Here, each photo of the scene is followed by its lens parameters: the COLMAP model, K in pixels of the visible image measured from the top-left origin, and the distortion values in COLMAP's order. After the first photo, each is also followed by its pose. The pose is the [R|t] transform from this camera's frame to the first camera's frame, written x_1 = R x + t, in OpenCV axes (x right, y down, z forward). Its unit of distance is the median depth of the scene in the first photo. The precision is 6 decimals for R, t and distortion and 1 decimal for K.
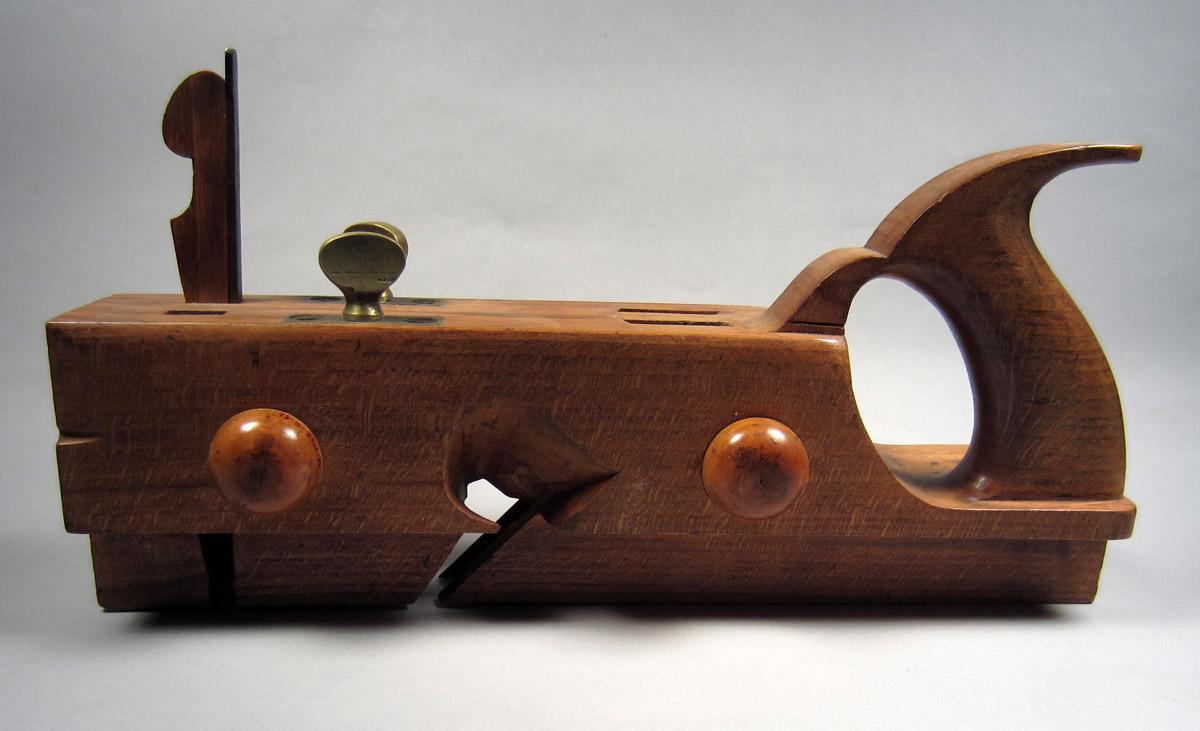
lens RADIAL K [[1263.2, 0, 599.0], [0, 1263.2, 365.9], [0, 0, 1]] dist [0.000625, 0.000000]
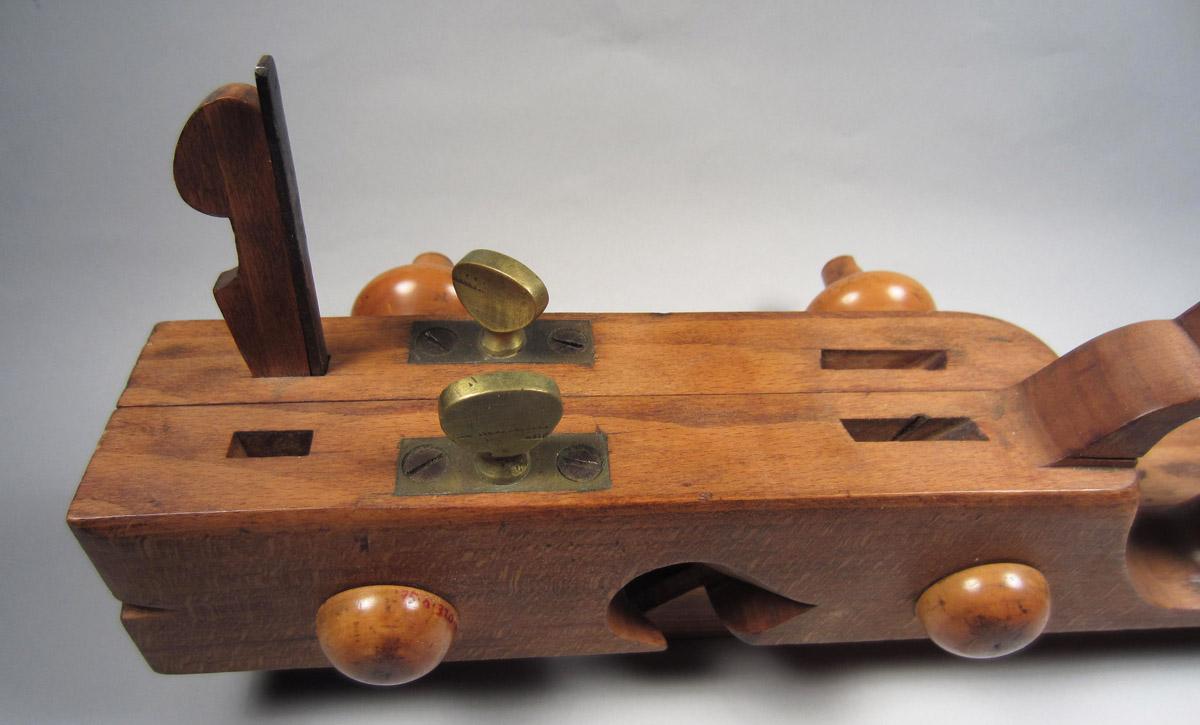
lens RADIAL K [[969.8, 0, 601.8], [0, 969.8, 362.1], [0, 0, 1]] dist [-0.009931, -0.009088]
pose [[0.999585, 0.027055, 0.009869, -0.137550], [-0.028261, 0.855522, 0.516995, -0.381011], [0.005544, -0.517059, 0.855932, 0.555774]]
